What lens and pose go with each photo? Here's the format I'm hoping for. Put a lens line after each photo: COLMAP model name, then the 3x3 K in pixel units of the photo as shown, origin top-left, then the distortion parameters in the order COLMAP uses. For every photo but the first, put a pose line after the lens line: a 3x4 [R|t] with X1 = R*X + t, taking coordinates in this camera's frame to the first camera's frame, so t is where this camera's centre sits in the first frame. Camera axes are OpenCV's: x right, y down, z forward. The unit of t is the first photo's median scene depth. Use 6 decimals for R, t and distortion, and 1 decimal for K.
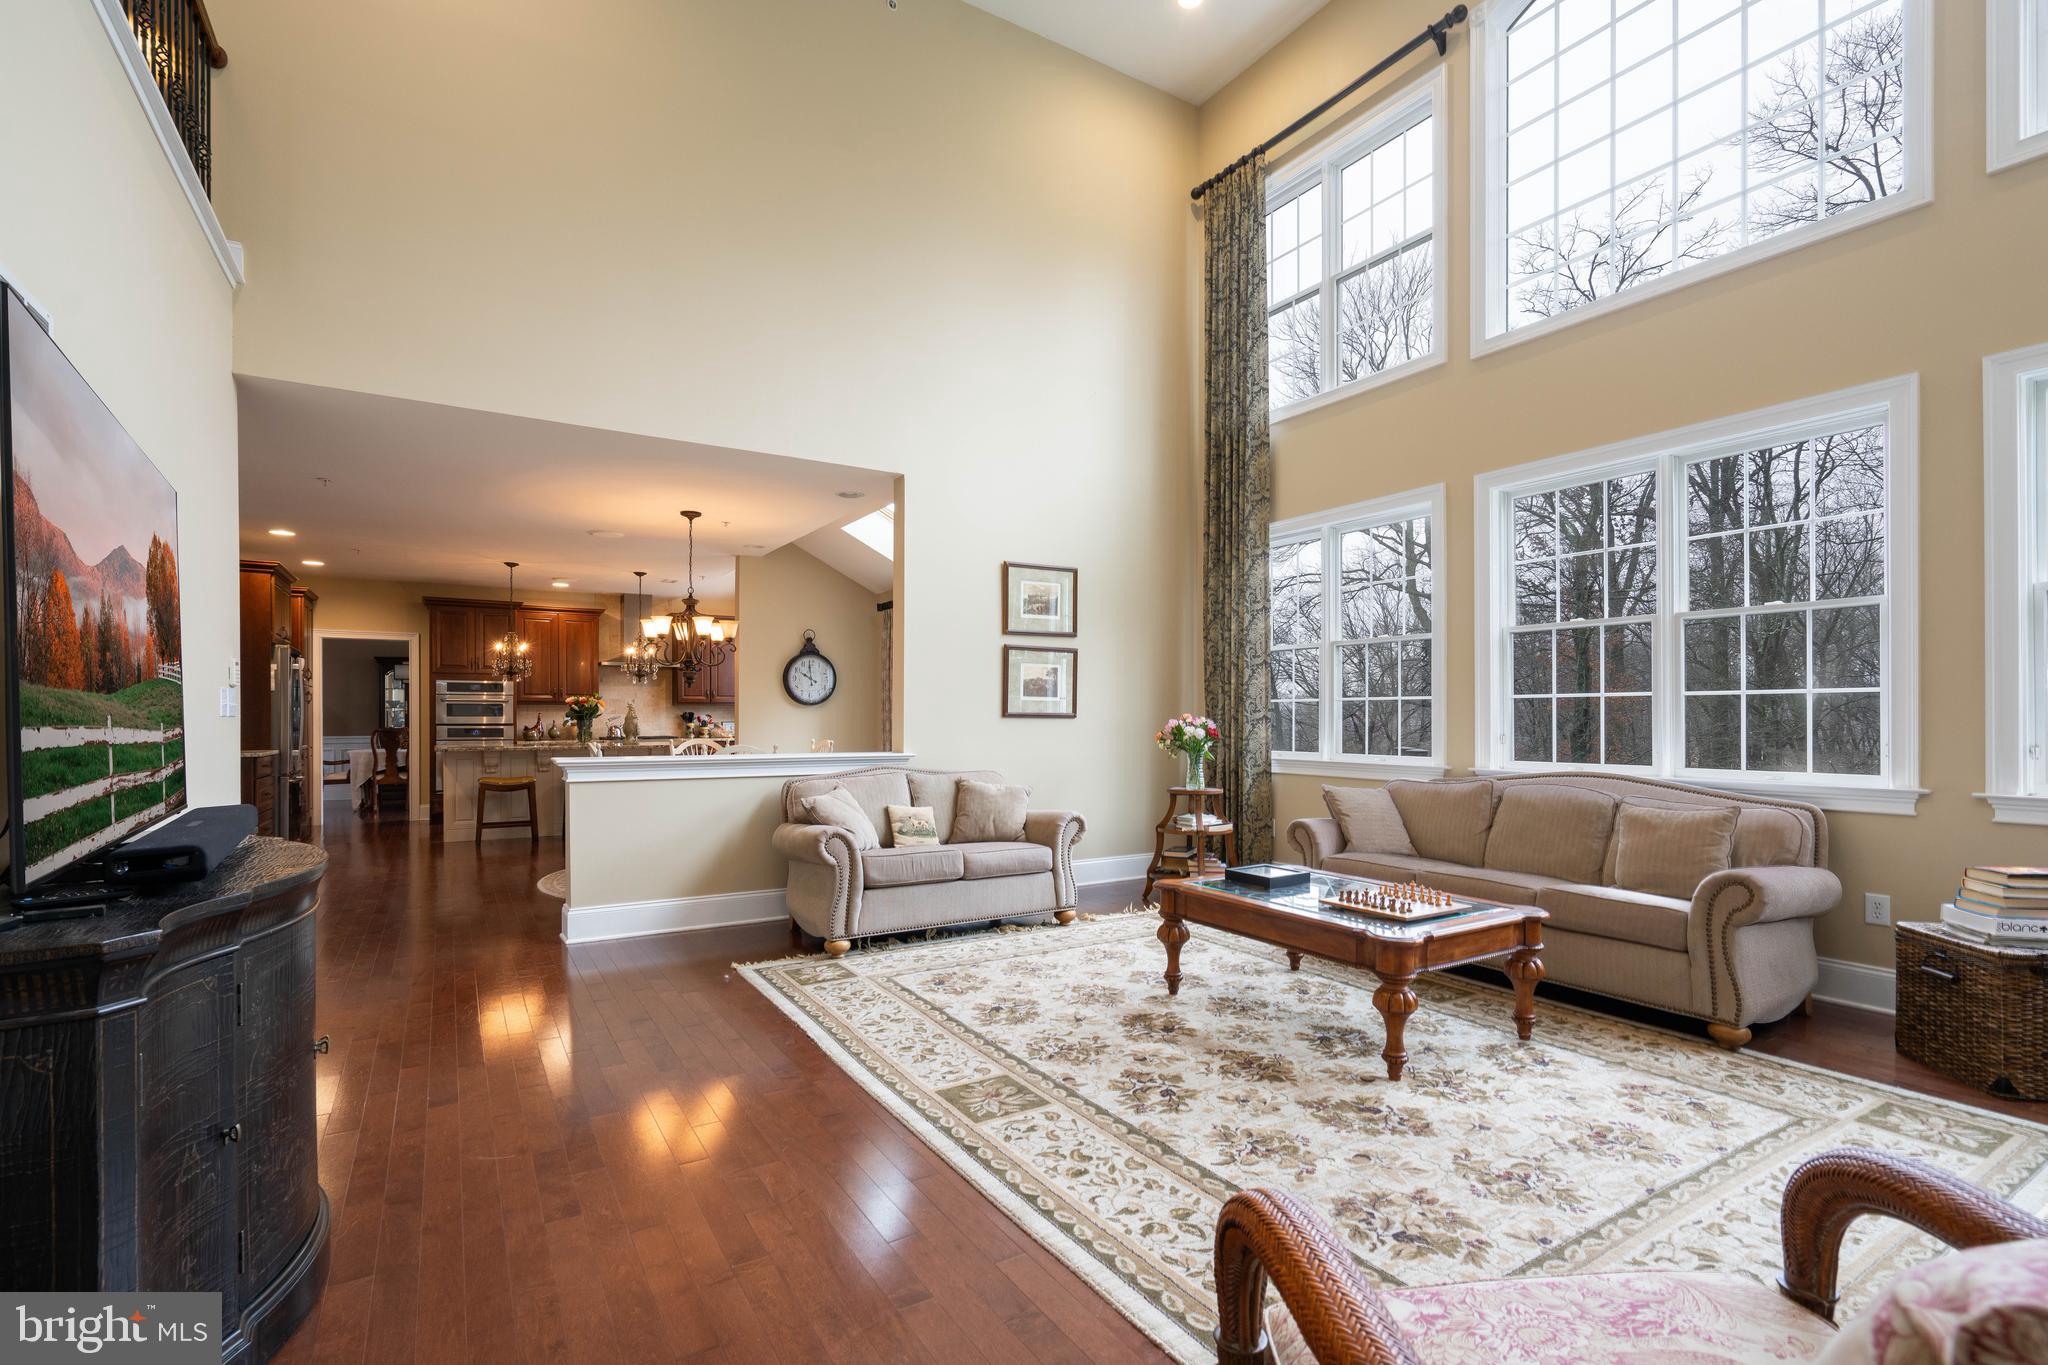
lens RADIAL K [[934.4, 0, 1027.4], [0, 934.4, 719.3], [0, 0, 1]] dist [-0.004784, 0.001961]
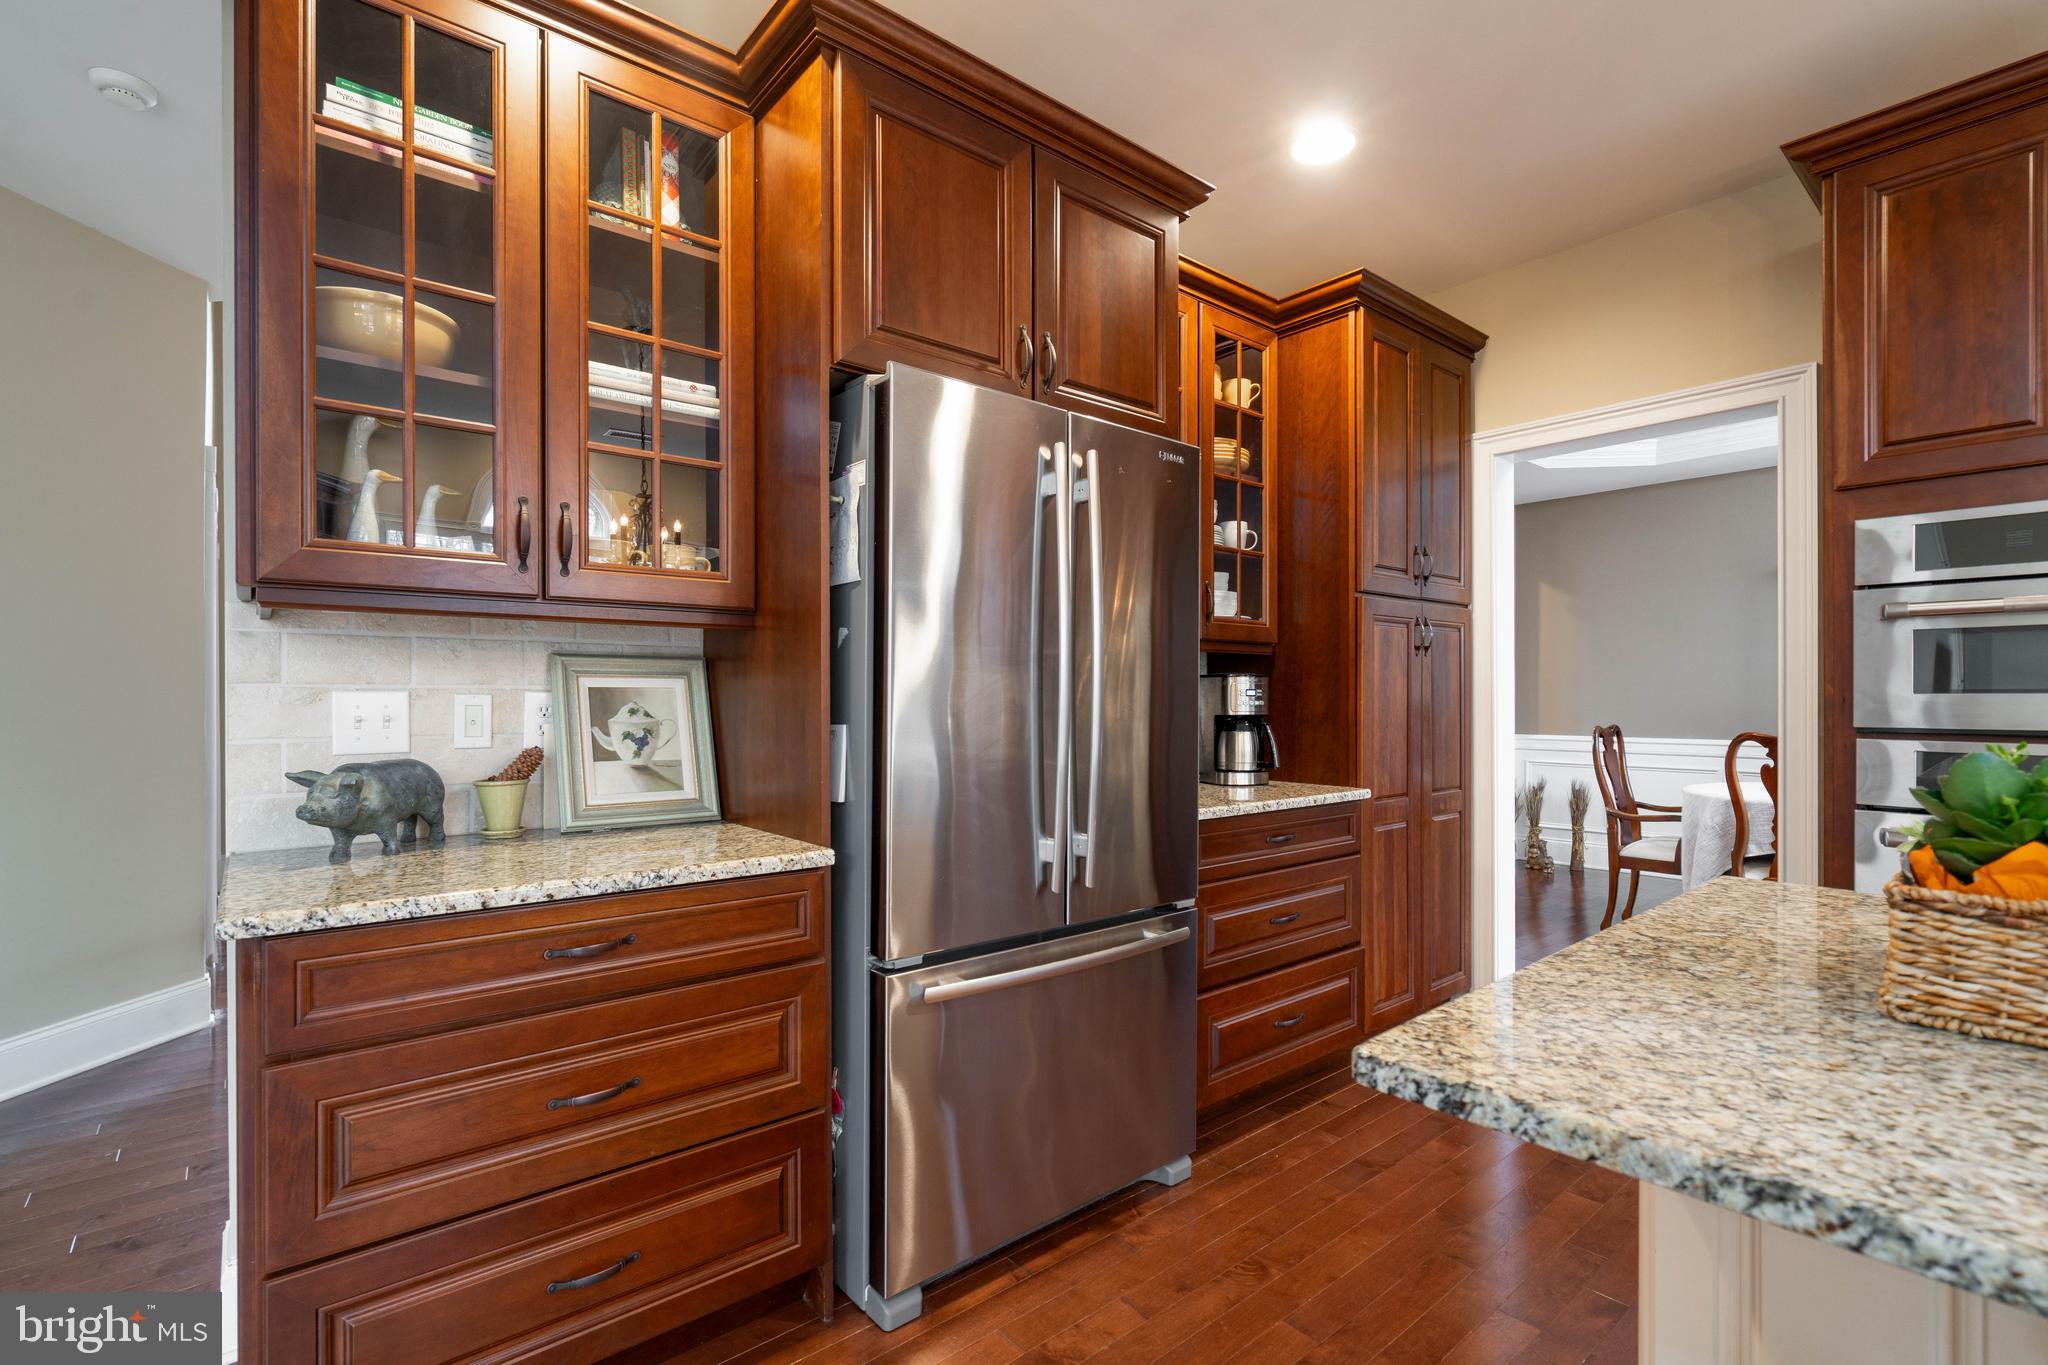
lens RADIAL K [[934.4, 0, 1018.9], [0, 934.4, 698.8], [0, 0, 1]] dist [-0.004784, 0.001961]
pose [[0.137276, 0.003535, -0.990527, -1.242955], [-0.003381, 0.999989, 0.003101, -0.004438], [0.990527, 0.002923, 0.137286, 2.158013]]
